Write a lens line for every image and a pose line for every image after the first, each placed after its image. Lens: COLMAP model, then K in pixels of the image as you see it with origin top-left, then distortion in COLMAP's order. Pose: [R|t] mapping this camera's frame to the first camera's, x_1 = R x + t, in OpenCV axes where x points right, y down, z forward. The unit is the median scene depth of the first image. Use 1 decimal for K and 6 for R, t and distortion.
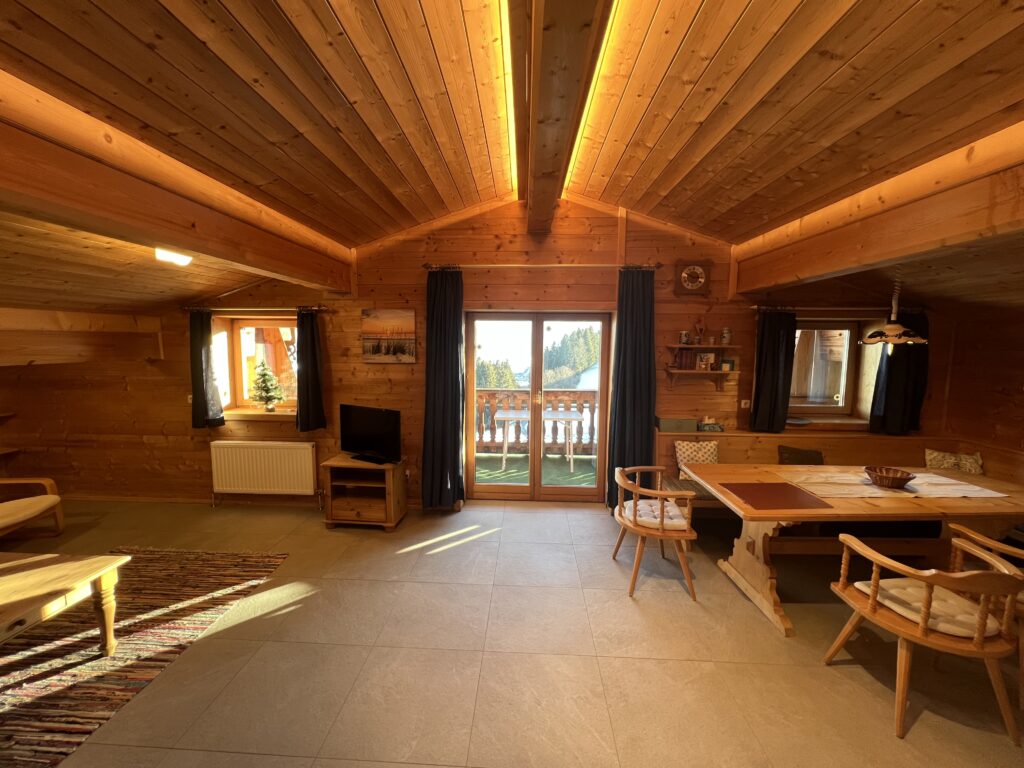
lens RADIAL K [[412.1, 0, 506.2], [0, 412.1, 376.8], [0, 0, 1]] dist [0.003679, -0.000108]
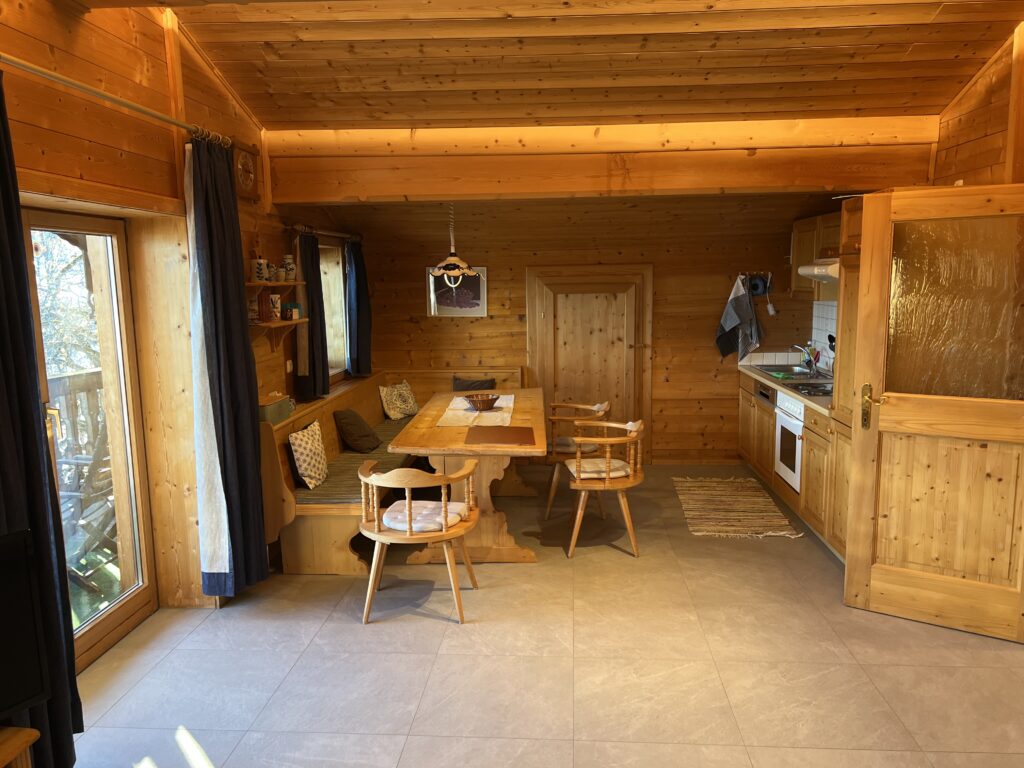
lens RADIAL K [[771.0, 0, 517.5], [0, 771.0, 389.9], [0, 0, 1]] dist [0.058921, -0.061398]
pose [[0.011438, -0.153540, 0.988076, -0.767950], [0.102735, 0.983092, 0.151576, -0.058372], [-0.994643, 0.099777, 0.027018, 0.633672]]
